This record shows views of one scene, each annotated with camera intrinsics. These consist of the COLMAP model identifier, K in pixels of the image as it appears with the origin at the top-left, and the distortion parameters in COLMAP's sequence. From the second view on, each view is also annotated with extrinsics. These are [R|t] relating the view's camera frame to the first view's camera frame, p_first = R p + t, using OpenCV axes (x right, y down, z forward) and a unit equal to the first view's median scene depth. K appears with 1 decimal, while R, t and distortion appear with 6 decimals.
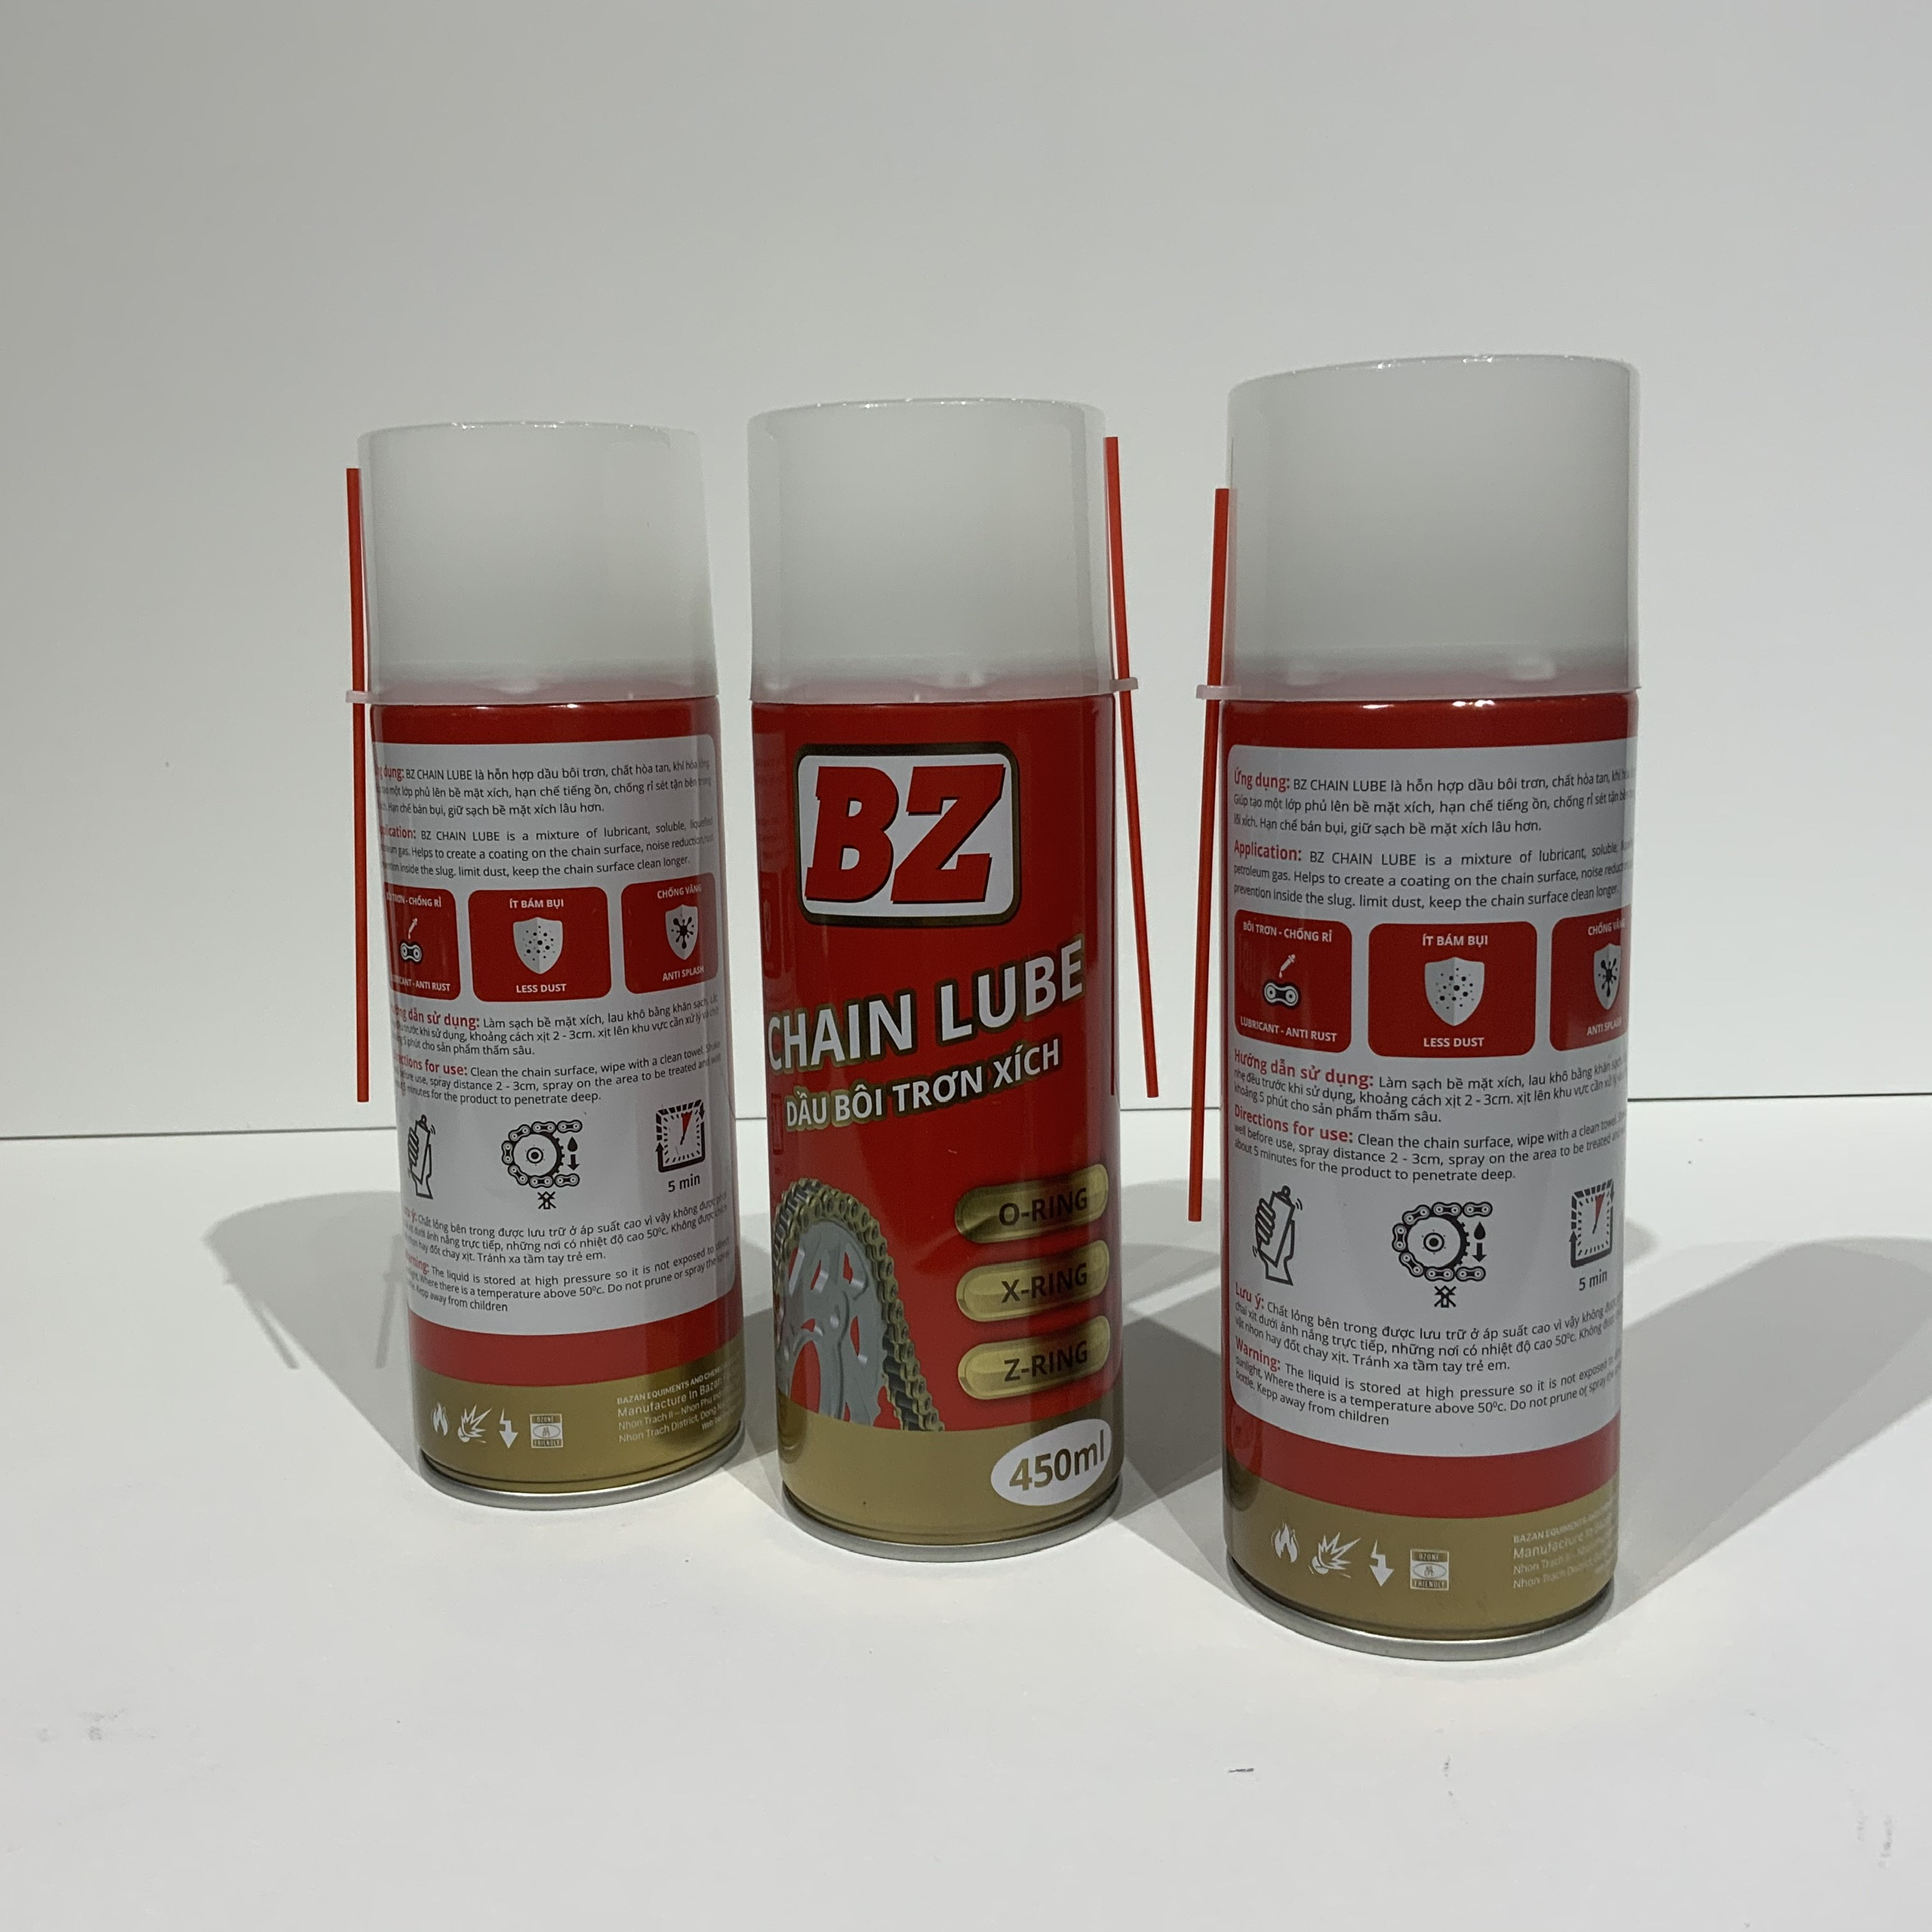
lens RADIAL K [[2680.4, 0, 967.4], [0, 2680.4, 964.7], [0, 0, 1]] dist [0.137586, 0.000000]
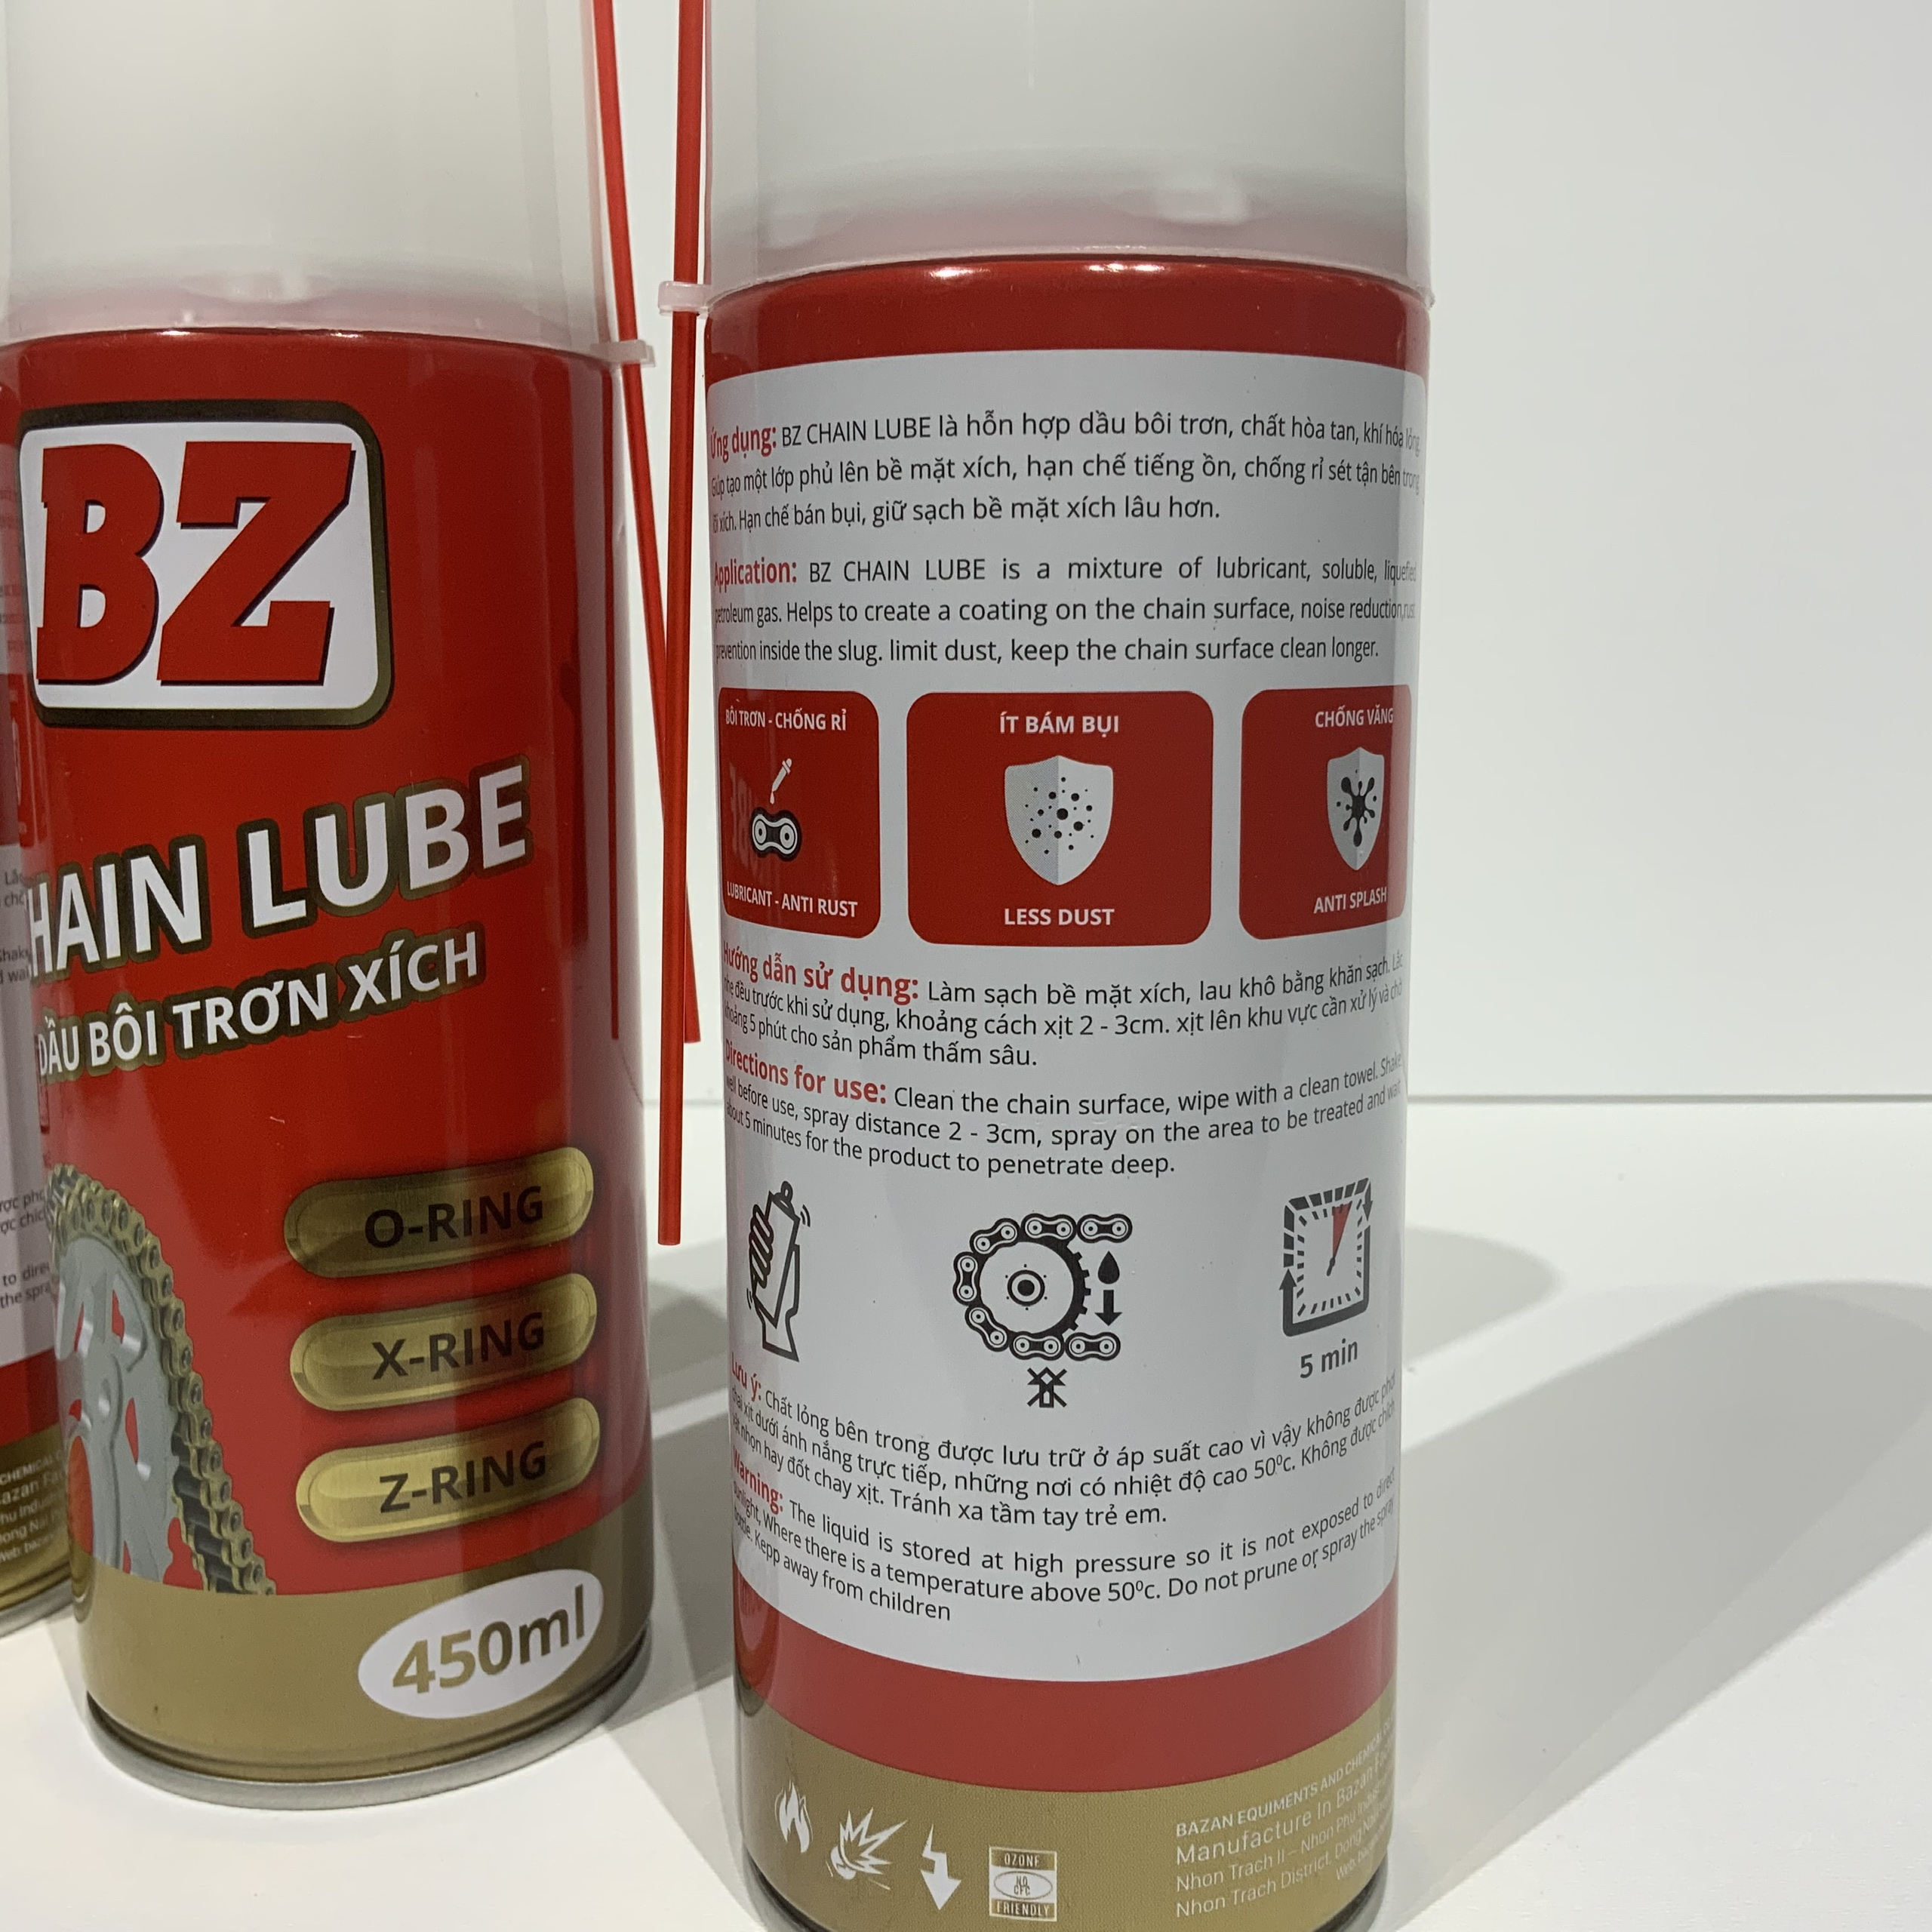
lens RADIAL K [[2680.4, 0, 966.7], [0, 2680.4, 970.4], [0, 0, 1]] dist [0.137586, 0.000000]
pose [[0.999856, 0.016495, -0.003975, 0.156068], [-0.016512, 0.999855, -0.004176, 0.039823], [0.003905, 0.004241, 0.999983, 0.440499]]
